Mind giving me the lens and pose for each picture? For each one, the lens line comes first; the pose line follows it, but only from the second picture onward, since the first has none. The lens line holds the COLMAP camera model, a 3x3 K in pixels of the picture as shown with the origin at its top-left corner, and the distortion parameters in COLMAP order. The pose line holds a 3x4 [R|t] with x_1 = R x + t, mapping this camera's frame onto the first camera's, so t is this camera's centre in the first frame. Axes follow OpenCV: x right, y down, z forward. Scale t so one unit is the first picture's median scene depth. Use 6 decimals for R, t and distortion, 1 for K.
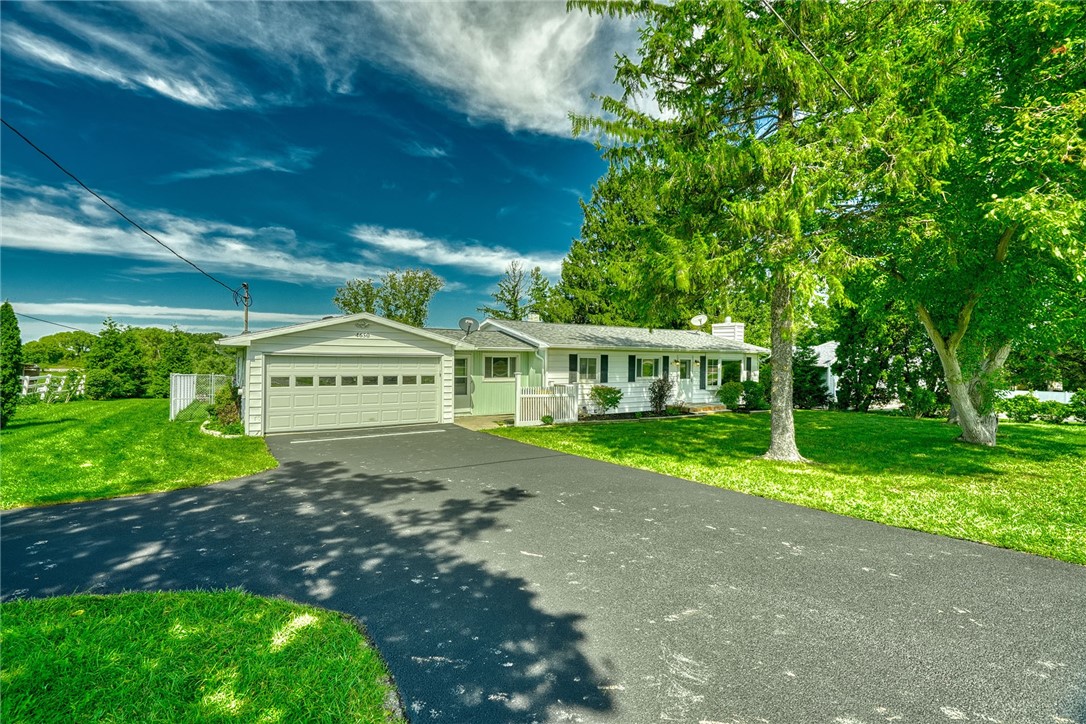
lens RADIAL K [[488.1, 0, 543.7], [0, 488.1, 366.1], [0, 0, 1]] dist [-0.000696, 0.000020]
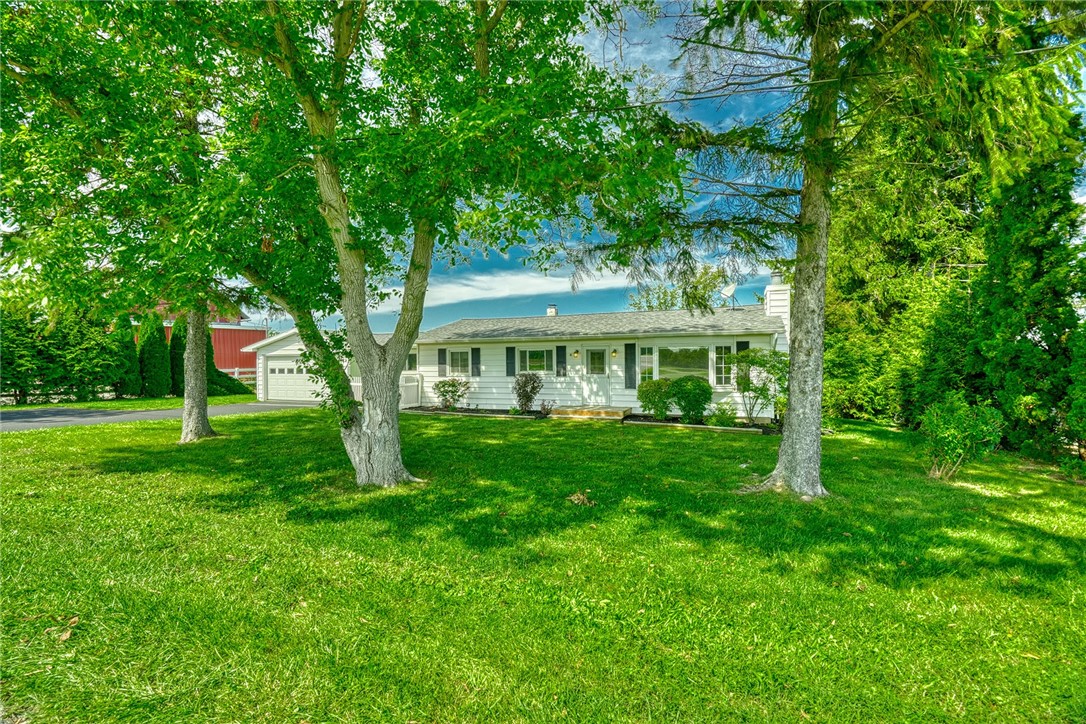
lens RADIAL K [[488.1, 0, 543.7], [0, 488.1, 366.1], [0, 0, 1]] dist [-0.000696, 0.000020]
pose [[0.558036, -0.008100, -0.829777, 1.015985], [0.004167, 0.999967, -0.006959, 0.020997], [0.829806, 0.000425, 0.558051, 0.574584]]
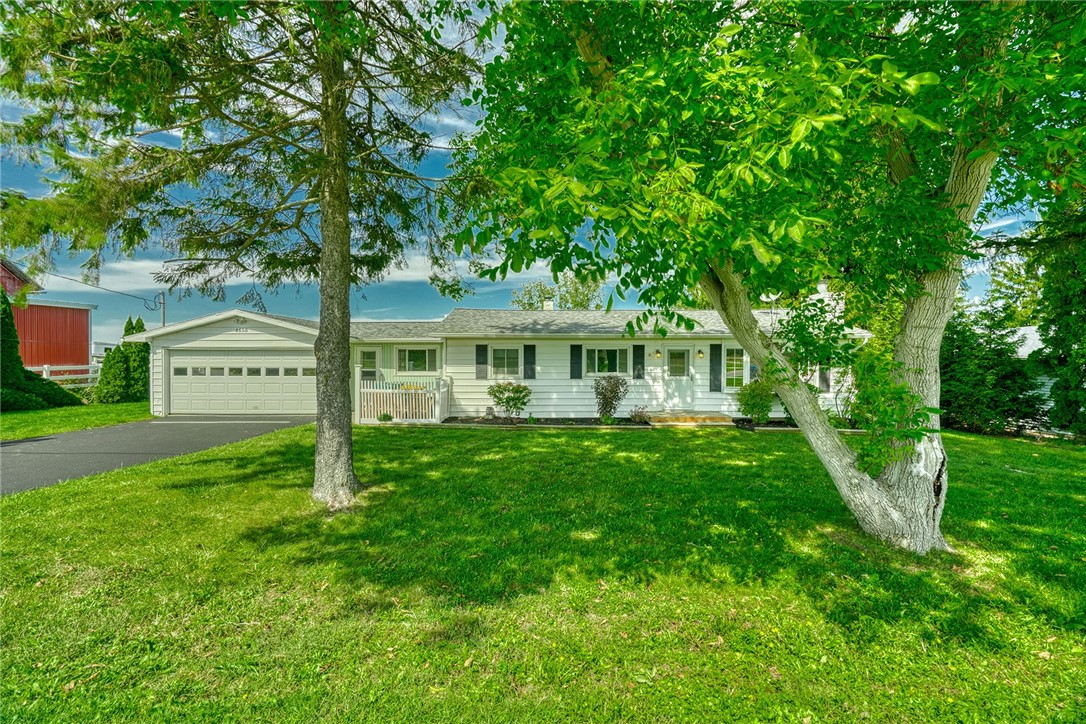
lens RADIAL K [[469.3, 0, 542.8], [0, 469.3, 361.4], [0, 0, 1]] dist [-0.000192, 0.000022]
pose [[0.838327, -0.001877, -0.545165, 0.572370], [-0.000511, 0.999991, -0.004229, 0.007850], [0.545168, 0.003824, 0.838318, 0.361917]]
